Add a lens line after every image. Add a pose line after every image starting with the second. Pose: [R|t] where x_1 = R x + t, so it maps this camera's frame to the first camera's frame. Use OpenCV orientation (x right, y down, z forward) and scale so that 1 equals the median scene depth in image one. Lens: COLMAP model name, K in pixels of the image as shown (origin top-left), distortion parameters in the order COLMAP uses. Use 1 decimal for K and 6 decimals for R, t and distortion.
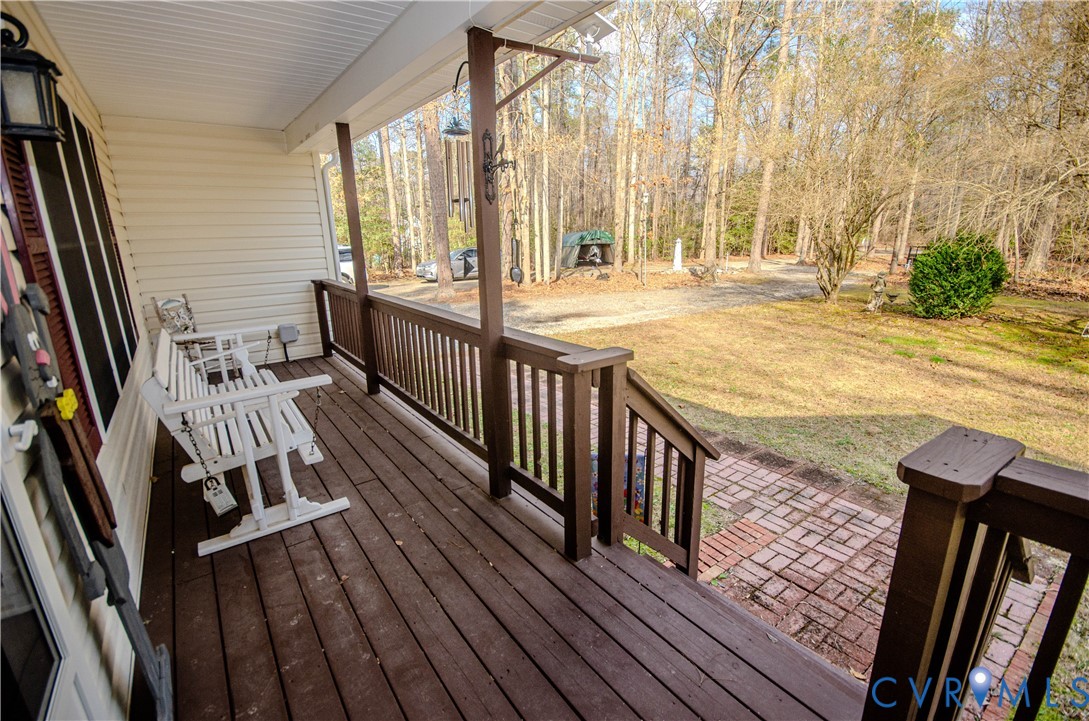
lens RADIAL K [[490.2, 0, 544.5], [0, 490.2, 360.5], [0, 0, 1]] dist [-0.001362, -0.000078]
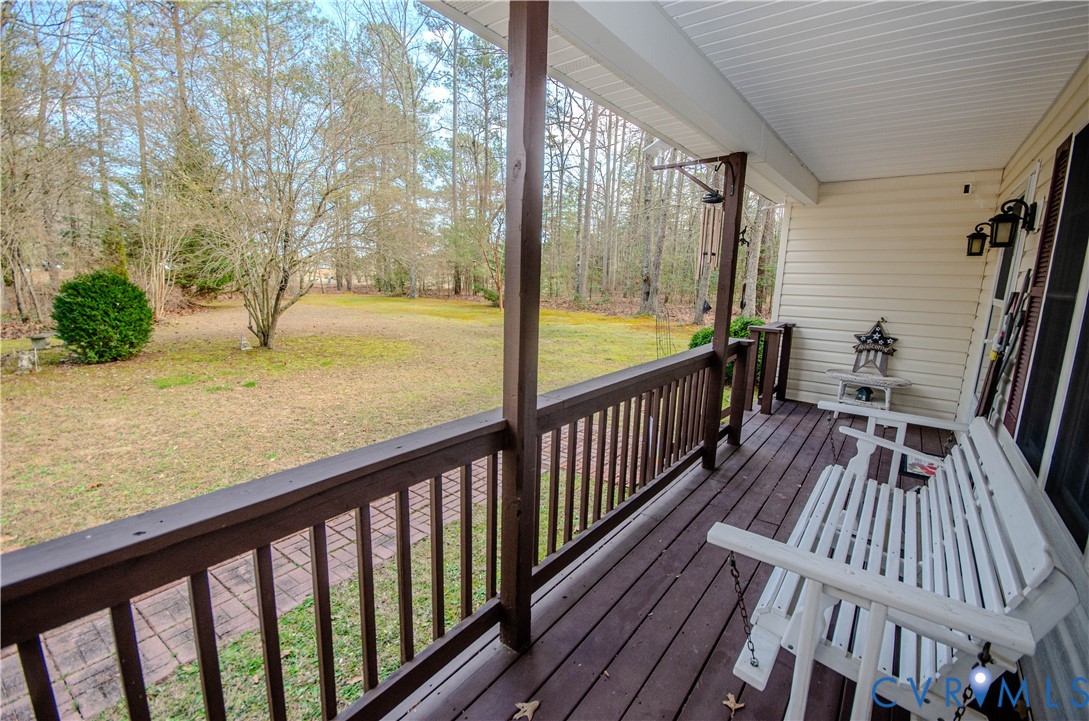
lens RADIAL K [[477.9, 0, 548.0], [0, 477.9, 363.0], [0, 0, 1]] dist [-0.000166, -0.000690]
pose [[-0.288343, -0.153305, 0.945175, -0.911302], [0.233196, 0.946136, 0.224601, -0.332153], [-0.928697, 0.285173, -0.237061, 1.256499]]
